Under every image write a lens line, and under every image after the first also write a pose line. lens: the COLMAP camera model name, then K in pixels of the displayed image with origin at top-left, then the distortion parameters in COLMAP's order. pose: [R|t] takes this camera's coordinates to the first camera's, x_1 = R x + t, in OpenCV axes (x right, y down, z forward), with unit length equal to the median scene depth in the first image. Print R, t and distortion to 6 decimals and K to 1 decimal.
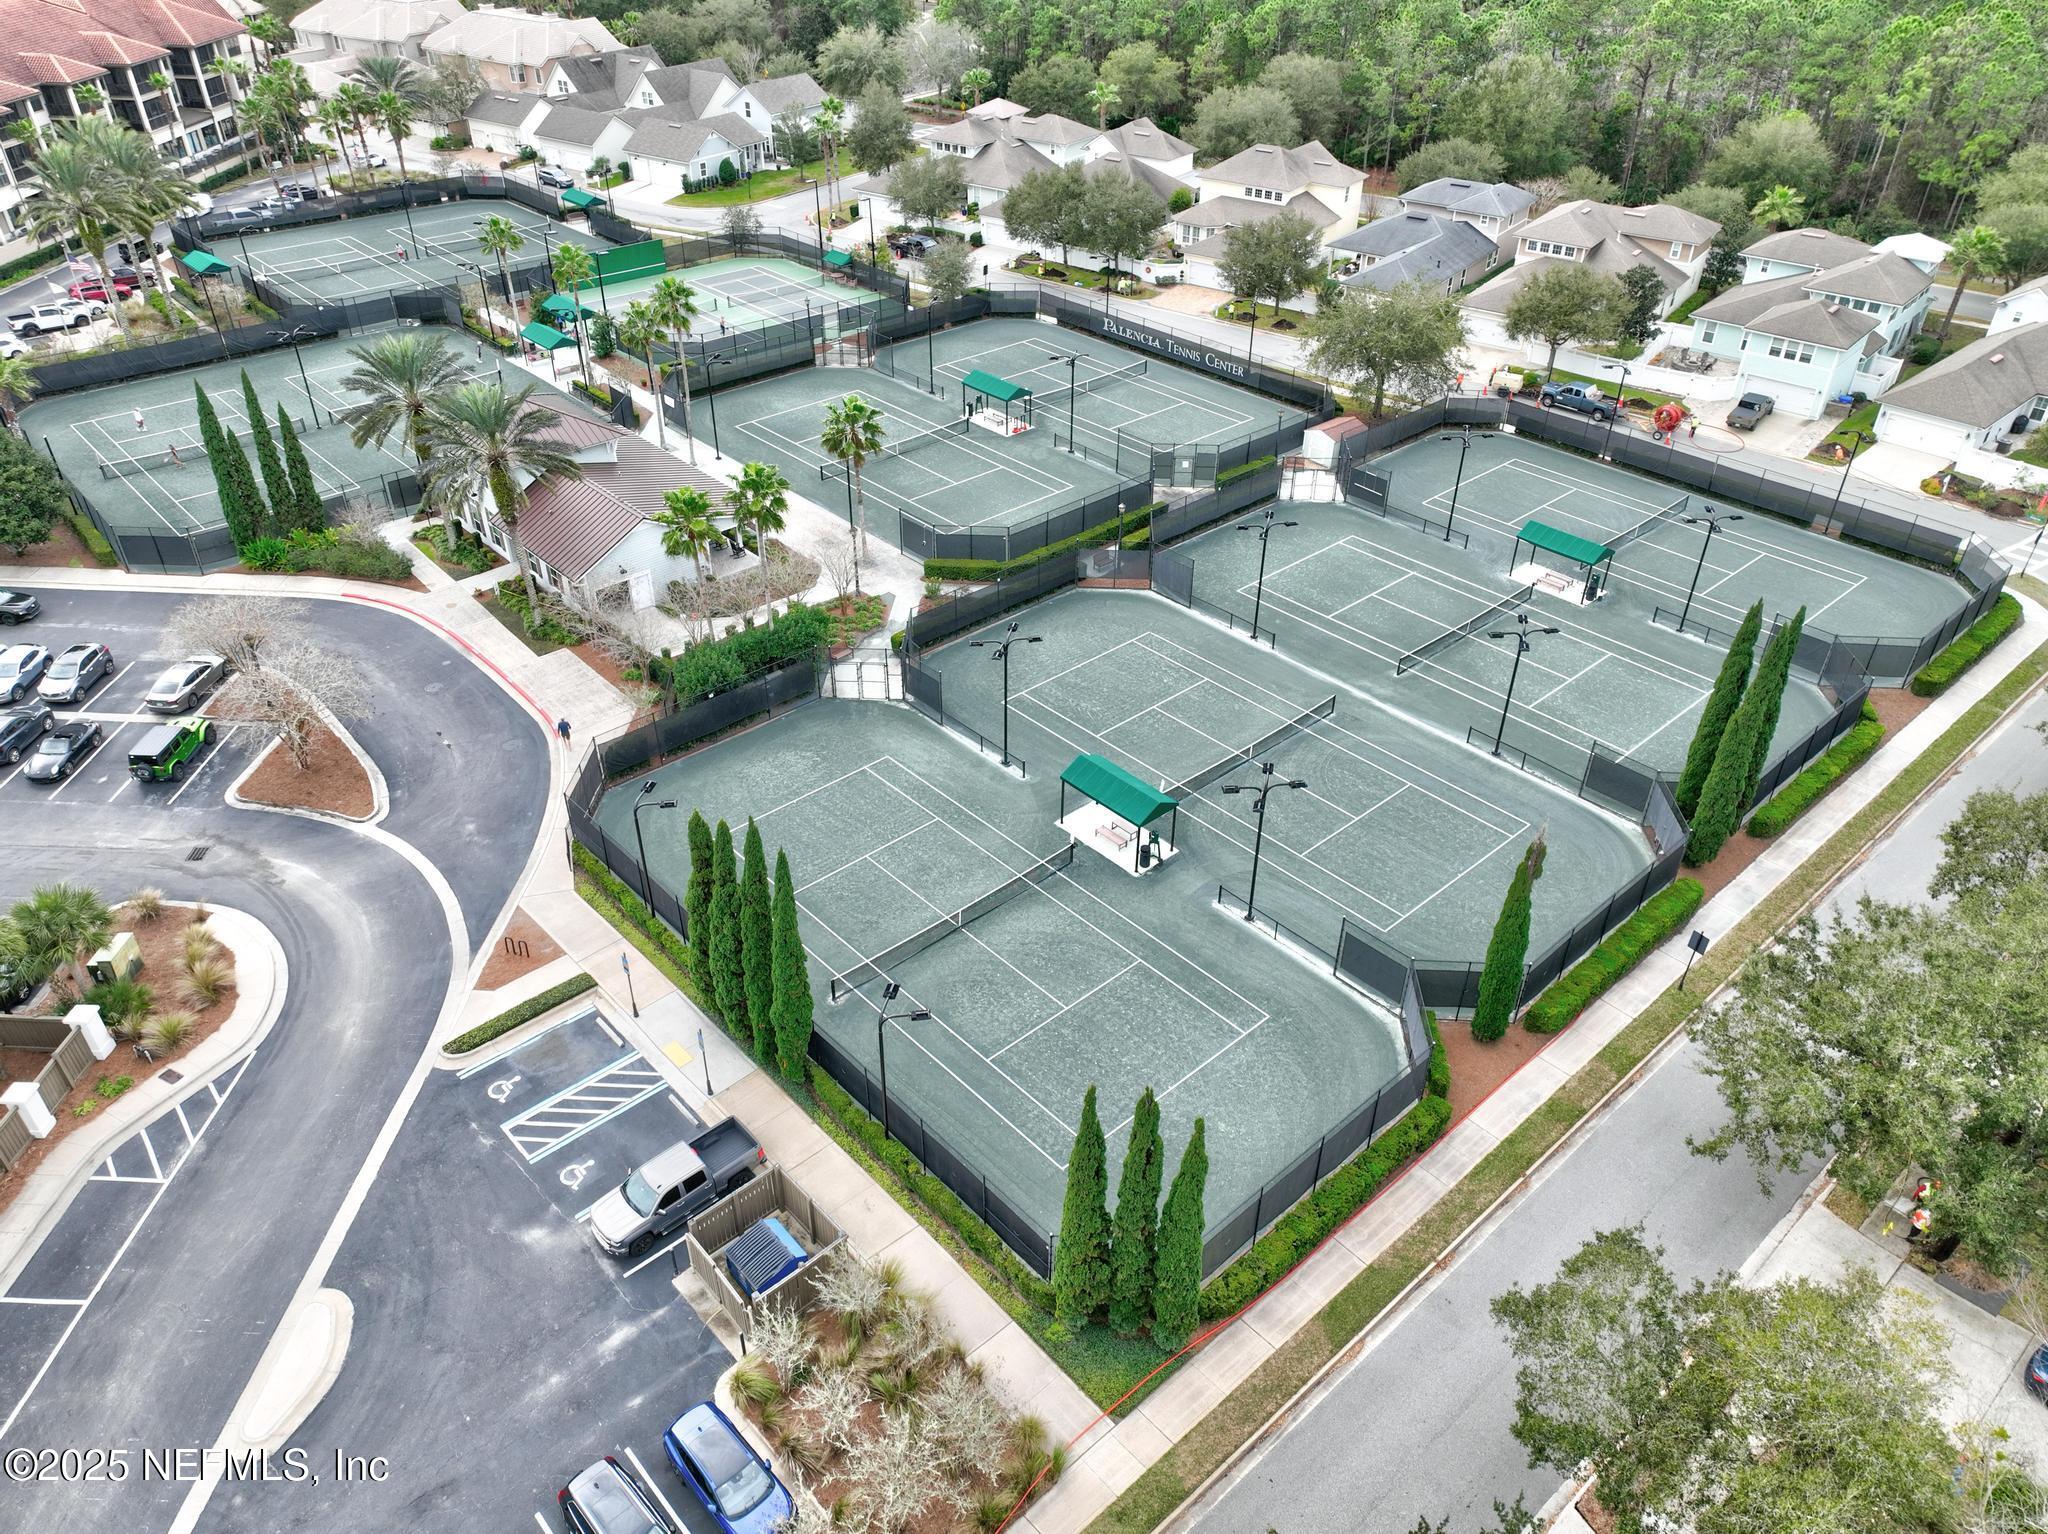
lens RADIAL K [[1444.3, 0, 1024.0], [0, 1444.3, 767.0], [0, 0, 1]] dist [0.001194, 0.019439]
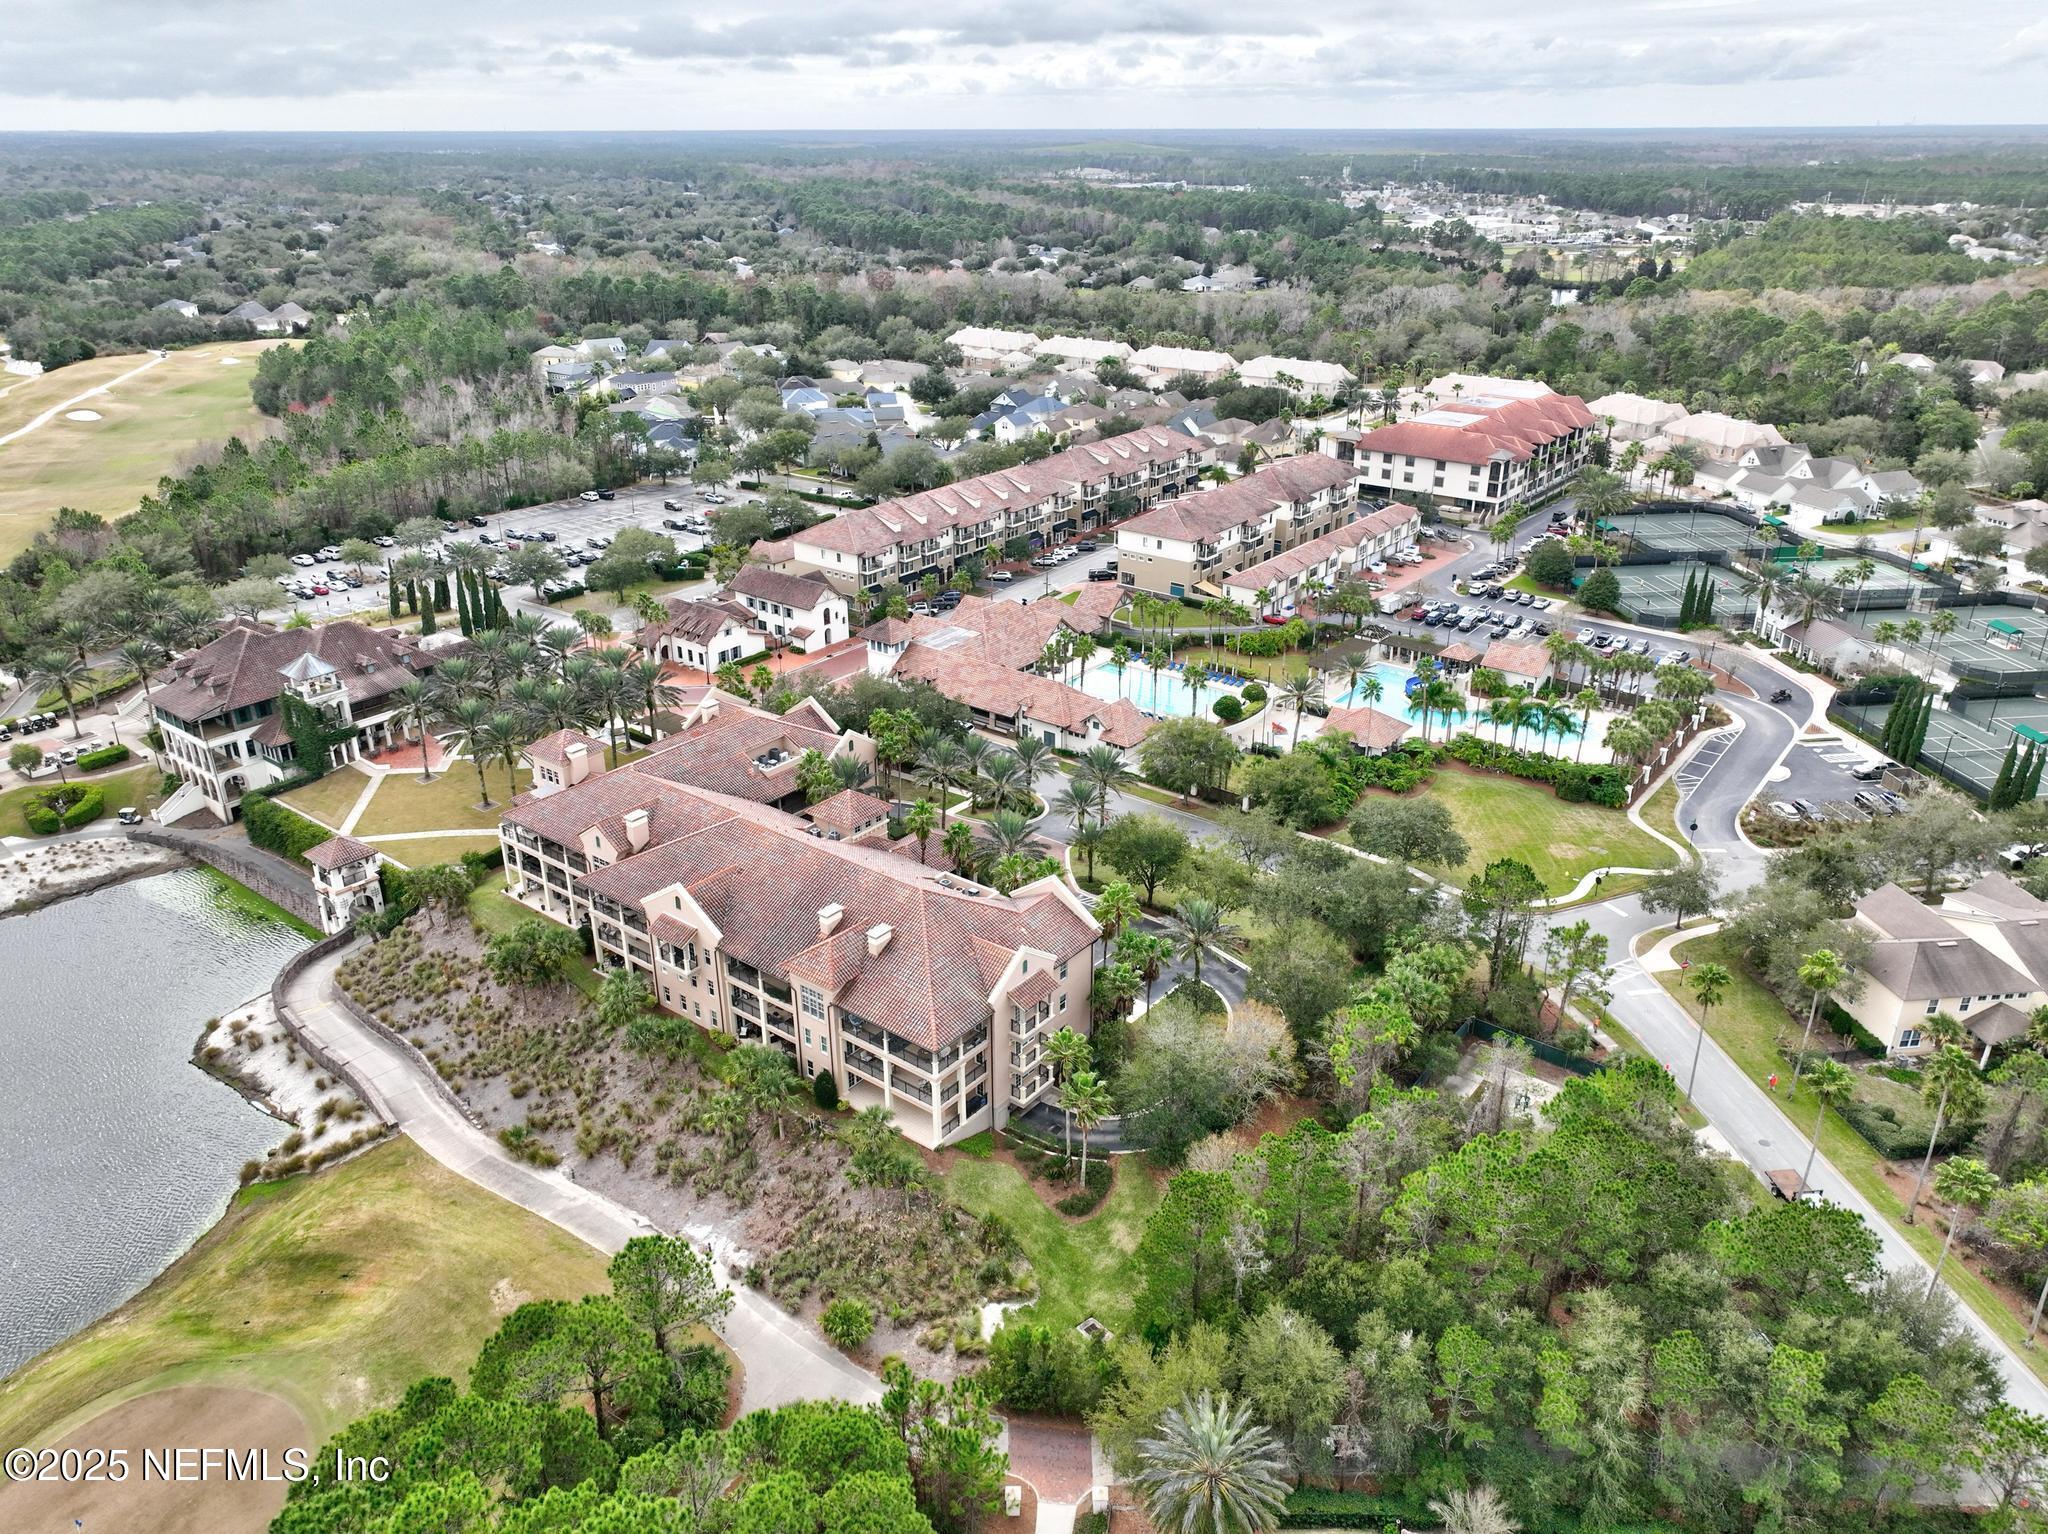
lens RADIAL K [[1445.5, 0, 1024.0], [0, 1445.5, 767.0], [0, 0, 1]] dist [0.000909, 0.005985]
pose [[0.817910, 0.228523, -0.528015, -0.021528], [-0.324352, 0.941143, -0.095108, 0.459819], [0.475204, 0.249052, 0.843892, -1.109569]]
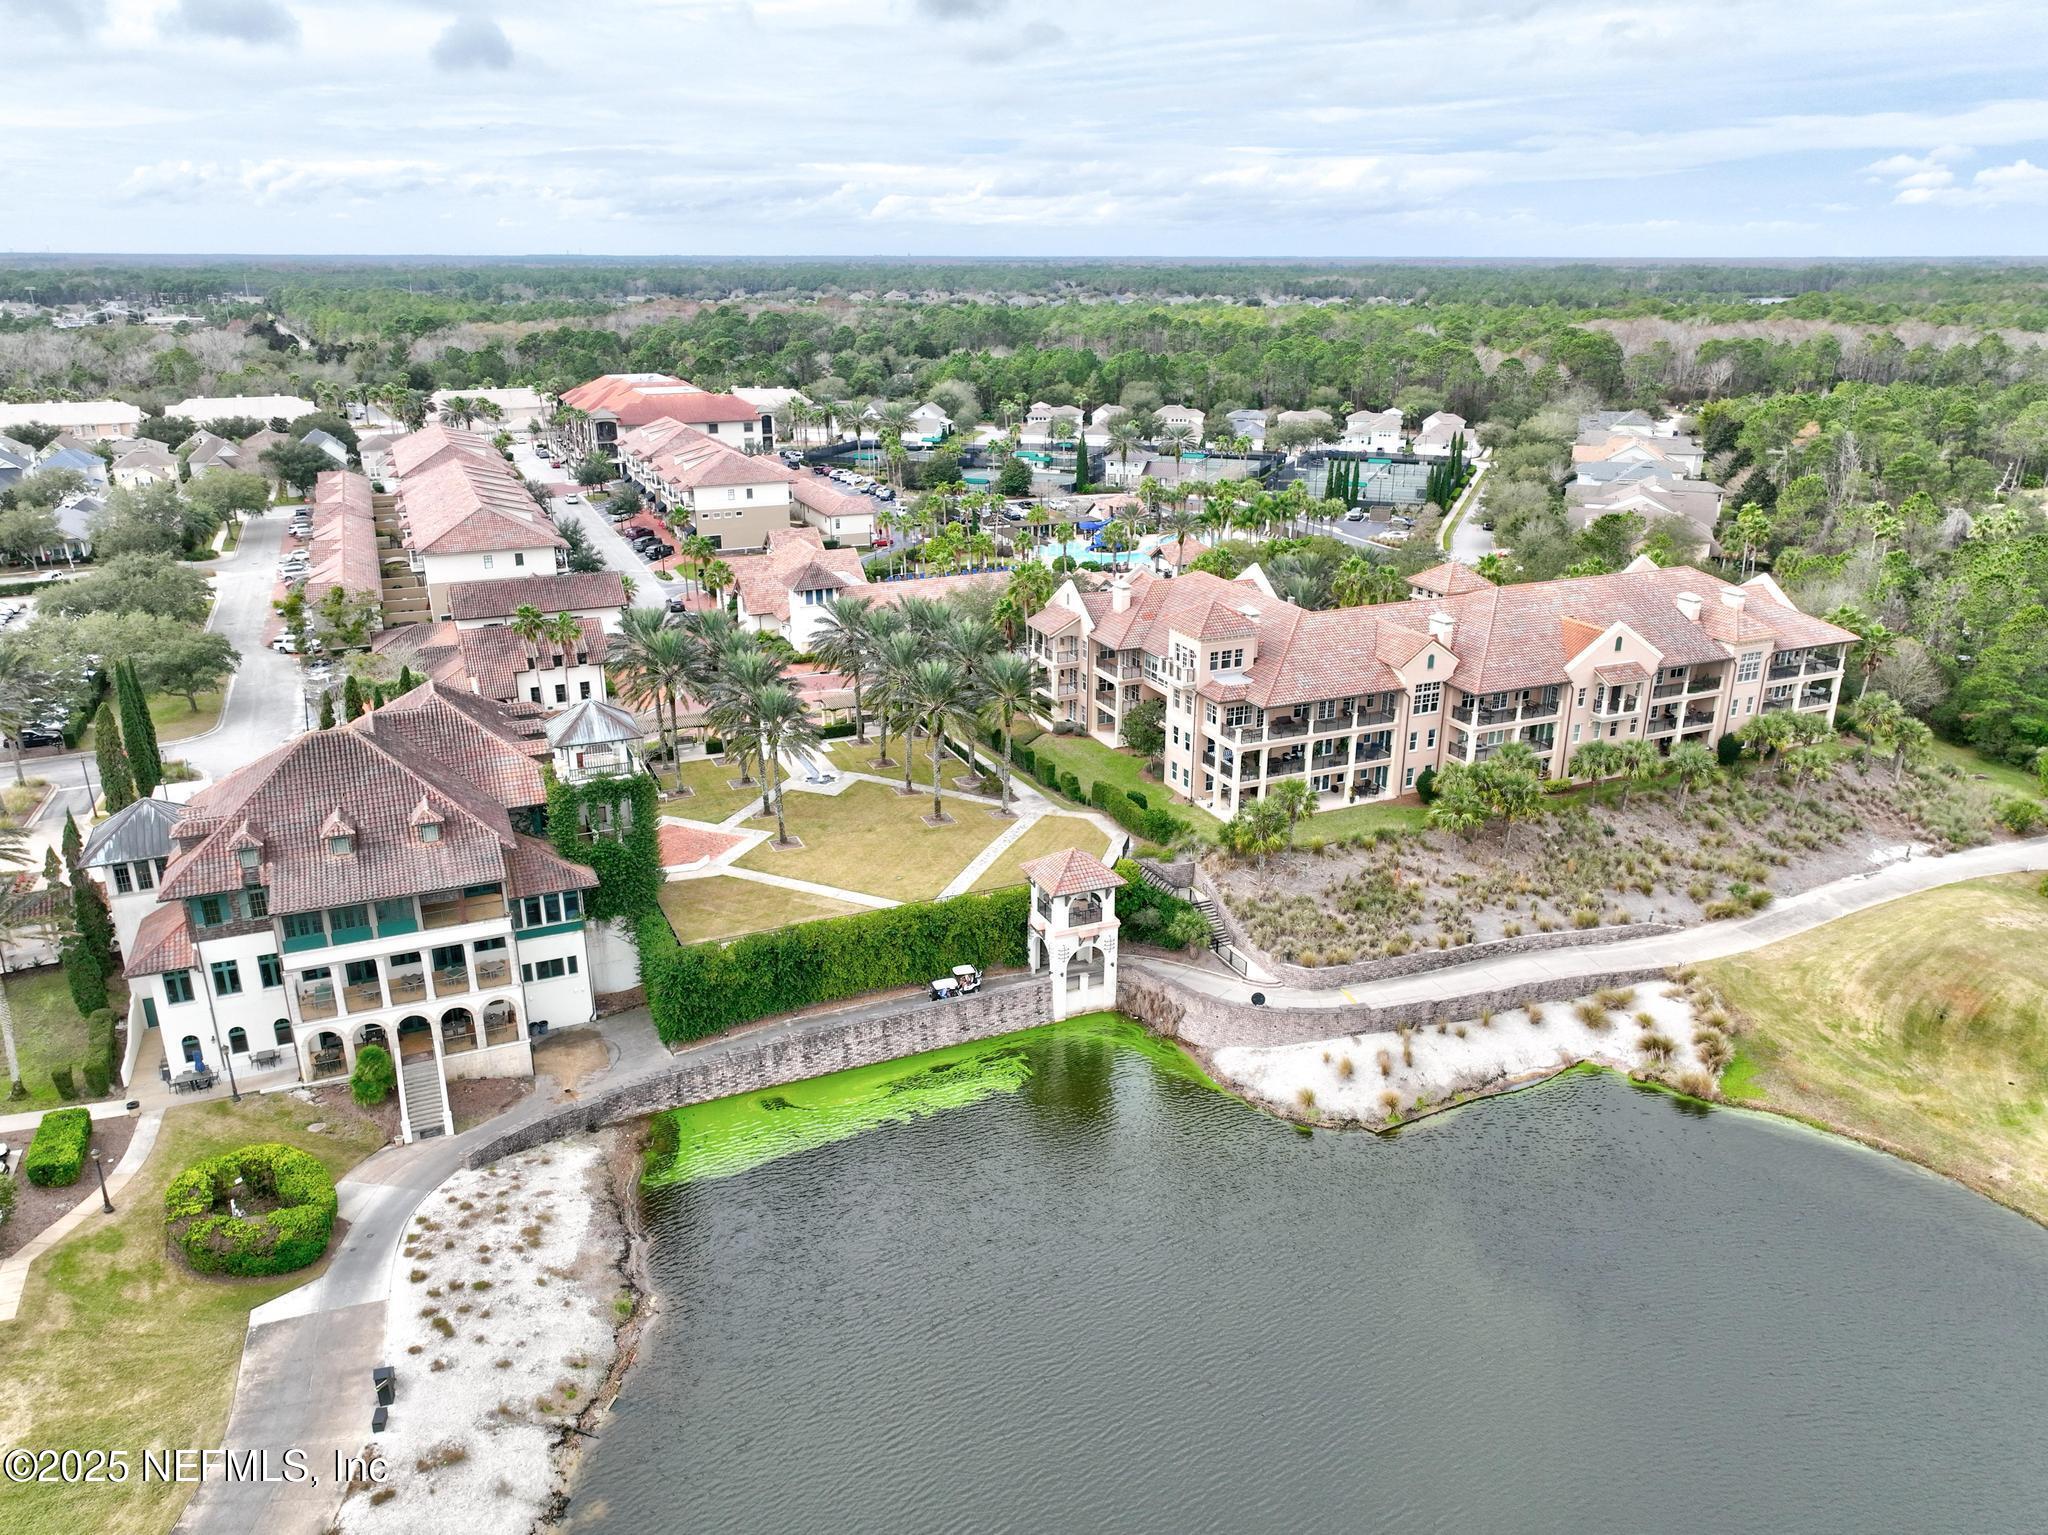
lens RADIAL K [[1444.3, 0, 1024.0], [0, 1444.3, 767.5], [0, 0, 1]] dist [0.001194, 0.019439]
pose [[0.892095, -0.153261, 0.425063, -1.289219], [0.259636, 0.943780, -0.204618, 0.668242], [-0.369806, 0.292900, 0.881733, -1.046698]]
